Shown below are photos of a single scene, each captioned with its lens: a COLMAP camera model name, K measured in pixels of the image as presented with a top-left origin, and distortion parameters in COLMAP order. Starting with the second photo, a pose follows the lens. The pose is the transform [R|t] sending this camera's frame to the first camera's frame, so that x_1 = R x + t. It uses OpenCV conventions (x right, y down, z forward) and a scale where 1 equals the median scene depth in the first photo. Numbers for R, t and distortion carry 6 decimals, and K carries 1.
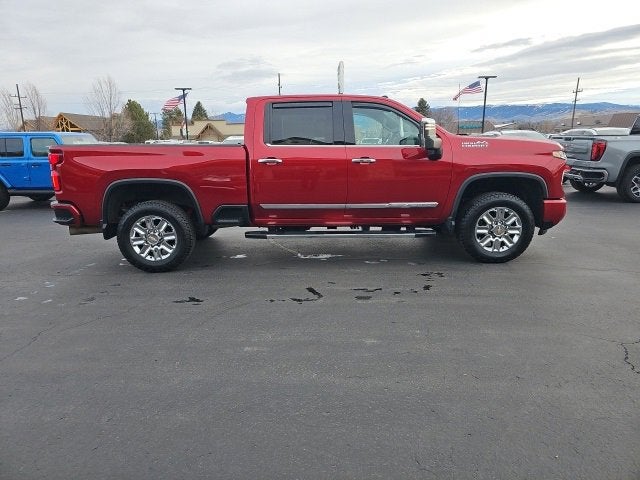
lens RADIAL K [[418.6, 0, 316.0], [0, 418.6, 230.8], [0, 0, 1]] dist [0.058627, -0.046194]
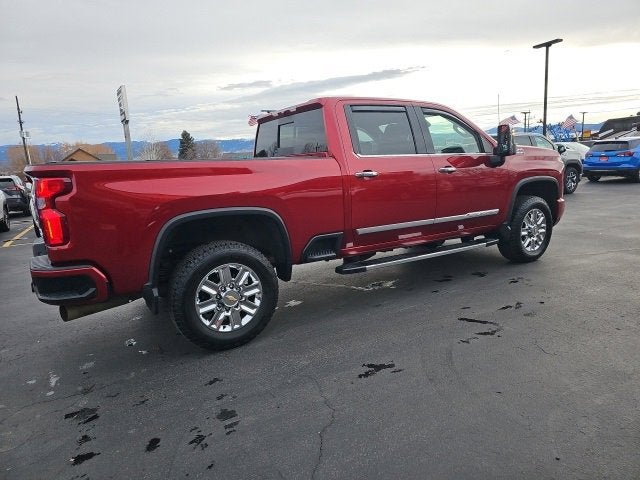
lens RADIAL K [[418.6, 0, 318.4], [0, 418.6, 235.5], [0, 0, 1]] dist [0.058627, -0.046194]
pose [[0.855759, -0.113104, 0.504861, -0.583642], [0.143943, 0.989334, -0.022349, -0.043516], [-0.496948, 0.091796, 0.862912, 0.343161]]
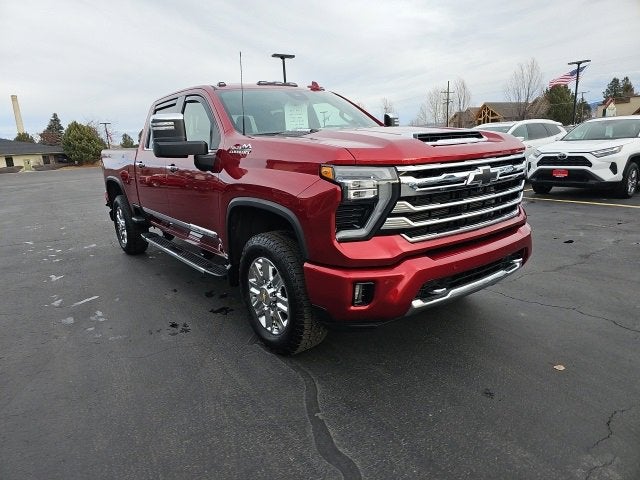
lens RADIAL K [[418.6, 0, 313.9], [0, 418.6, 236.1], [0, 0, 1]] dist [0.058627, -0.046194]
pose [[0.587256, 0.165640, -0.792271, 0.916577], [-0.131163, 0.985374, 0.108789, -0.155253], [0.798703, 0.040030, 0.600393, 0.698171]]
